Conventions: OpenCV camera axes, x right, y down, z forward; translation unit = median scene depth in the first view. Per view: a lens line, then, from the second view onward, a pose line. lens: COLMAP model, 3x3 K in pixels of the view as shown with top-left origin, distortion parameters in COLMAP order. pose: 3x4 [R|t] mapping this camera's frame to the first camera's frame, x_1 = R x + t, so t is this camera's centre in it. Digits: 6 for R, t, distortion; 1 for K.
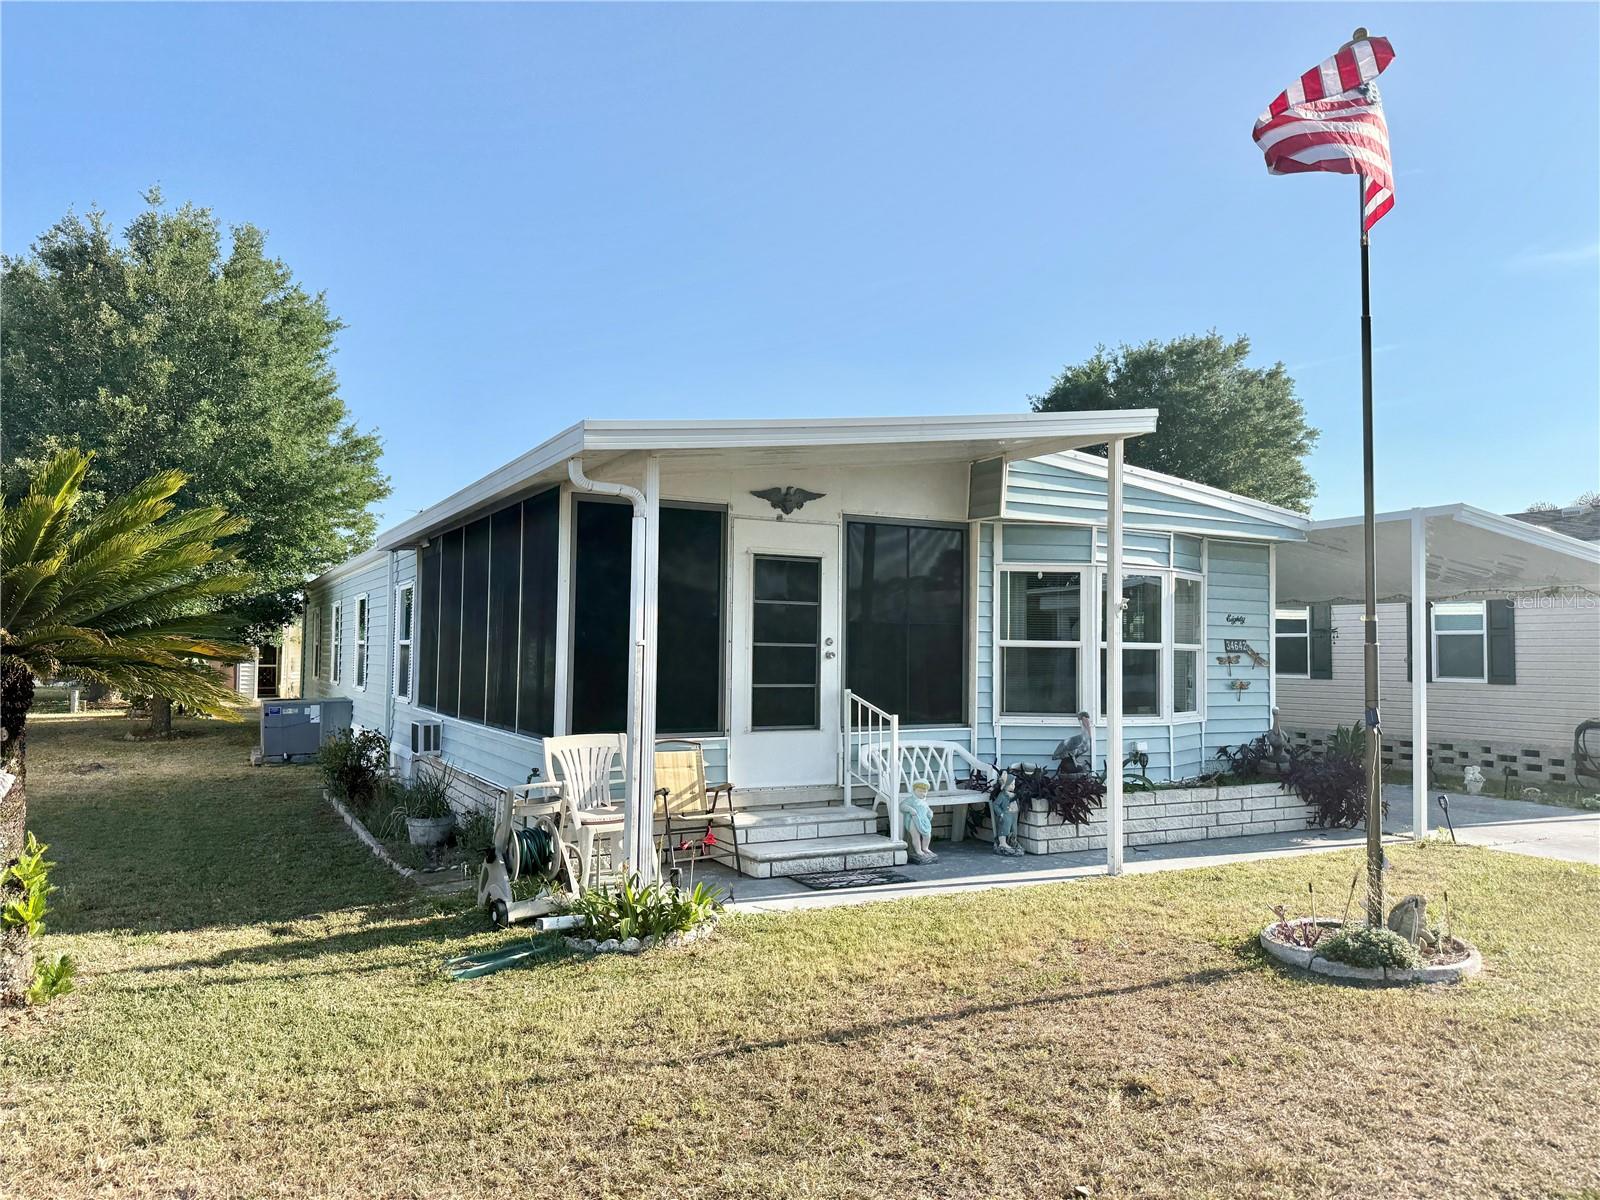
lens RADIAL K [[1189.7, 0, 800.8], [0, 1189.7, 605.9], [0, 0, 1]] dist [0.001159, 0.000826]
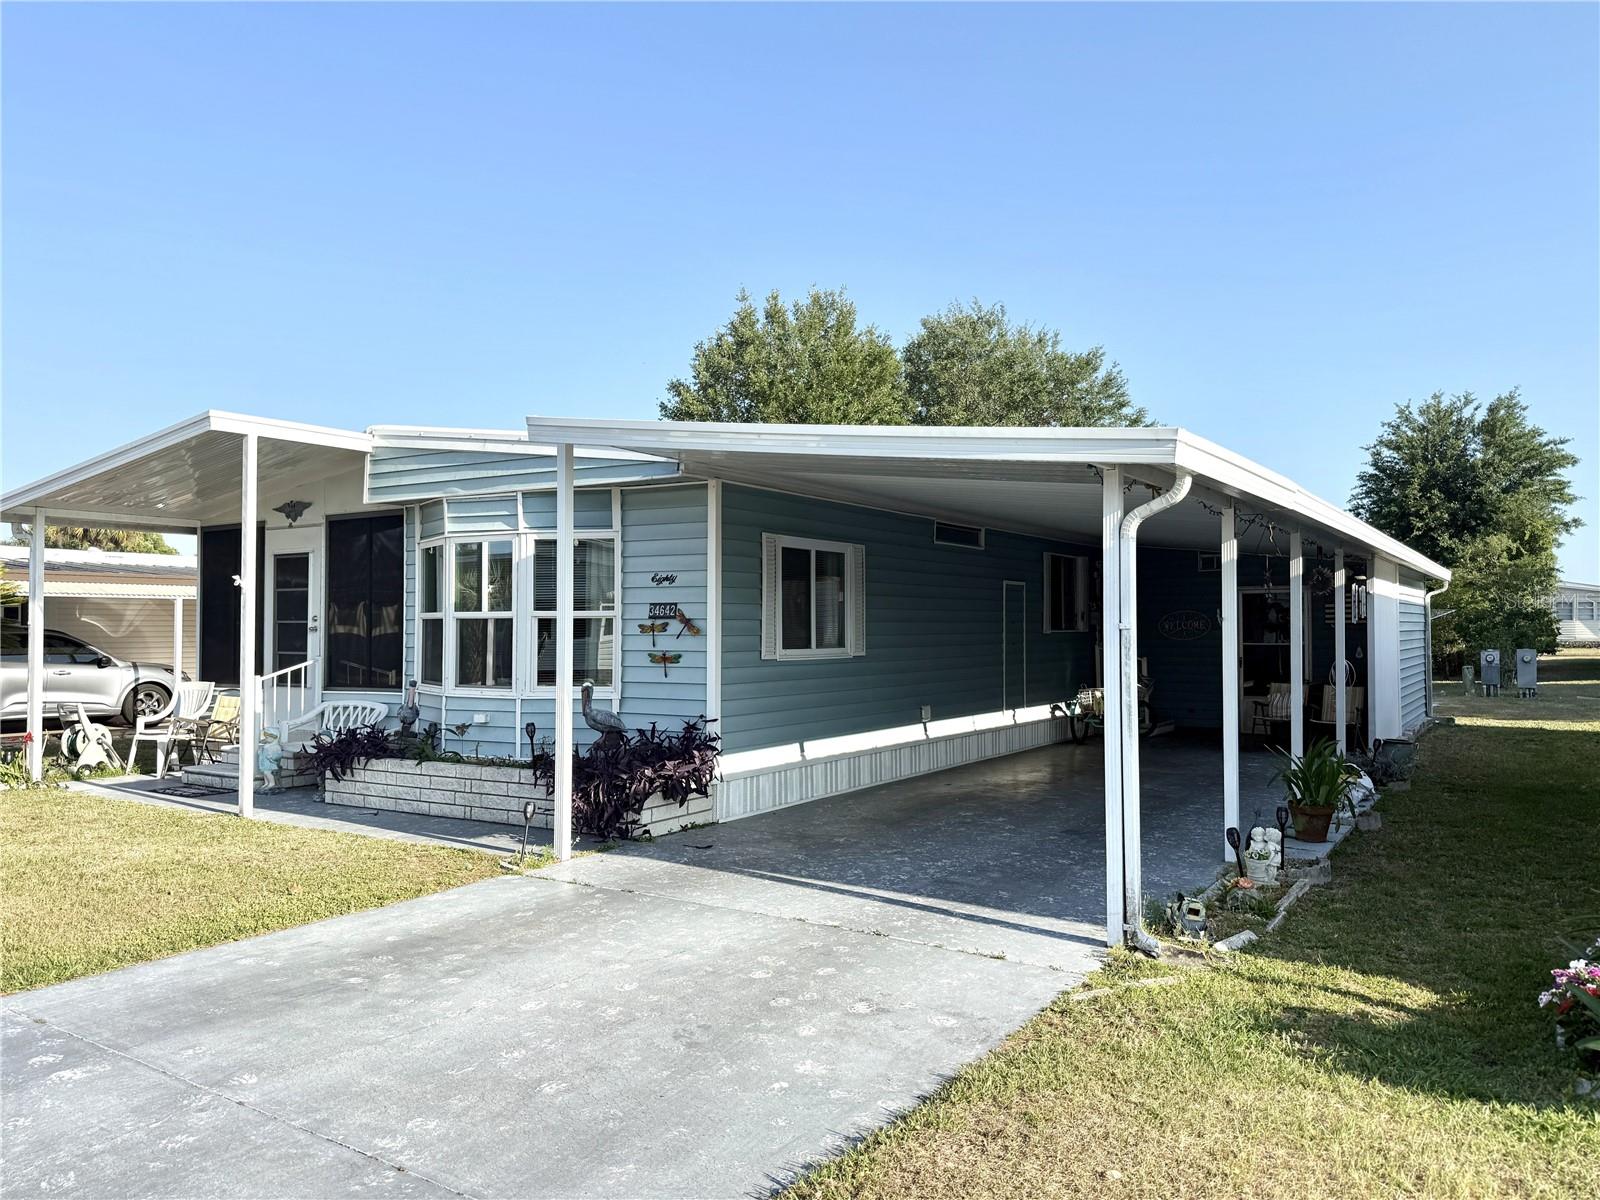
lens RADIAL K [[1189.7, 0, 801.8], [0, 1189.7, 592.9], [0, 0, 1]] dist [0.001159, 0.000826]
pose [[0.504090, -0.044483, -0.862505, 1.229357], [0.039606, 0.998813, -0.028365, 0.052917], [0.862742, -0.019861, 0.505254, 0.723801]]
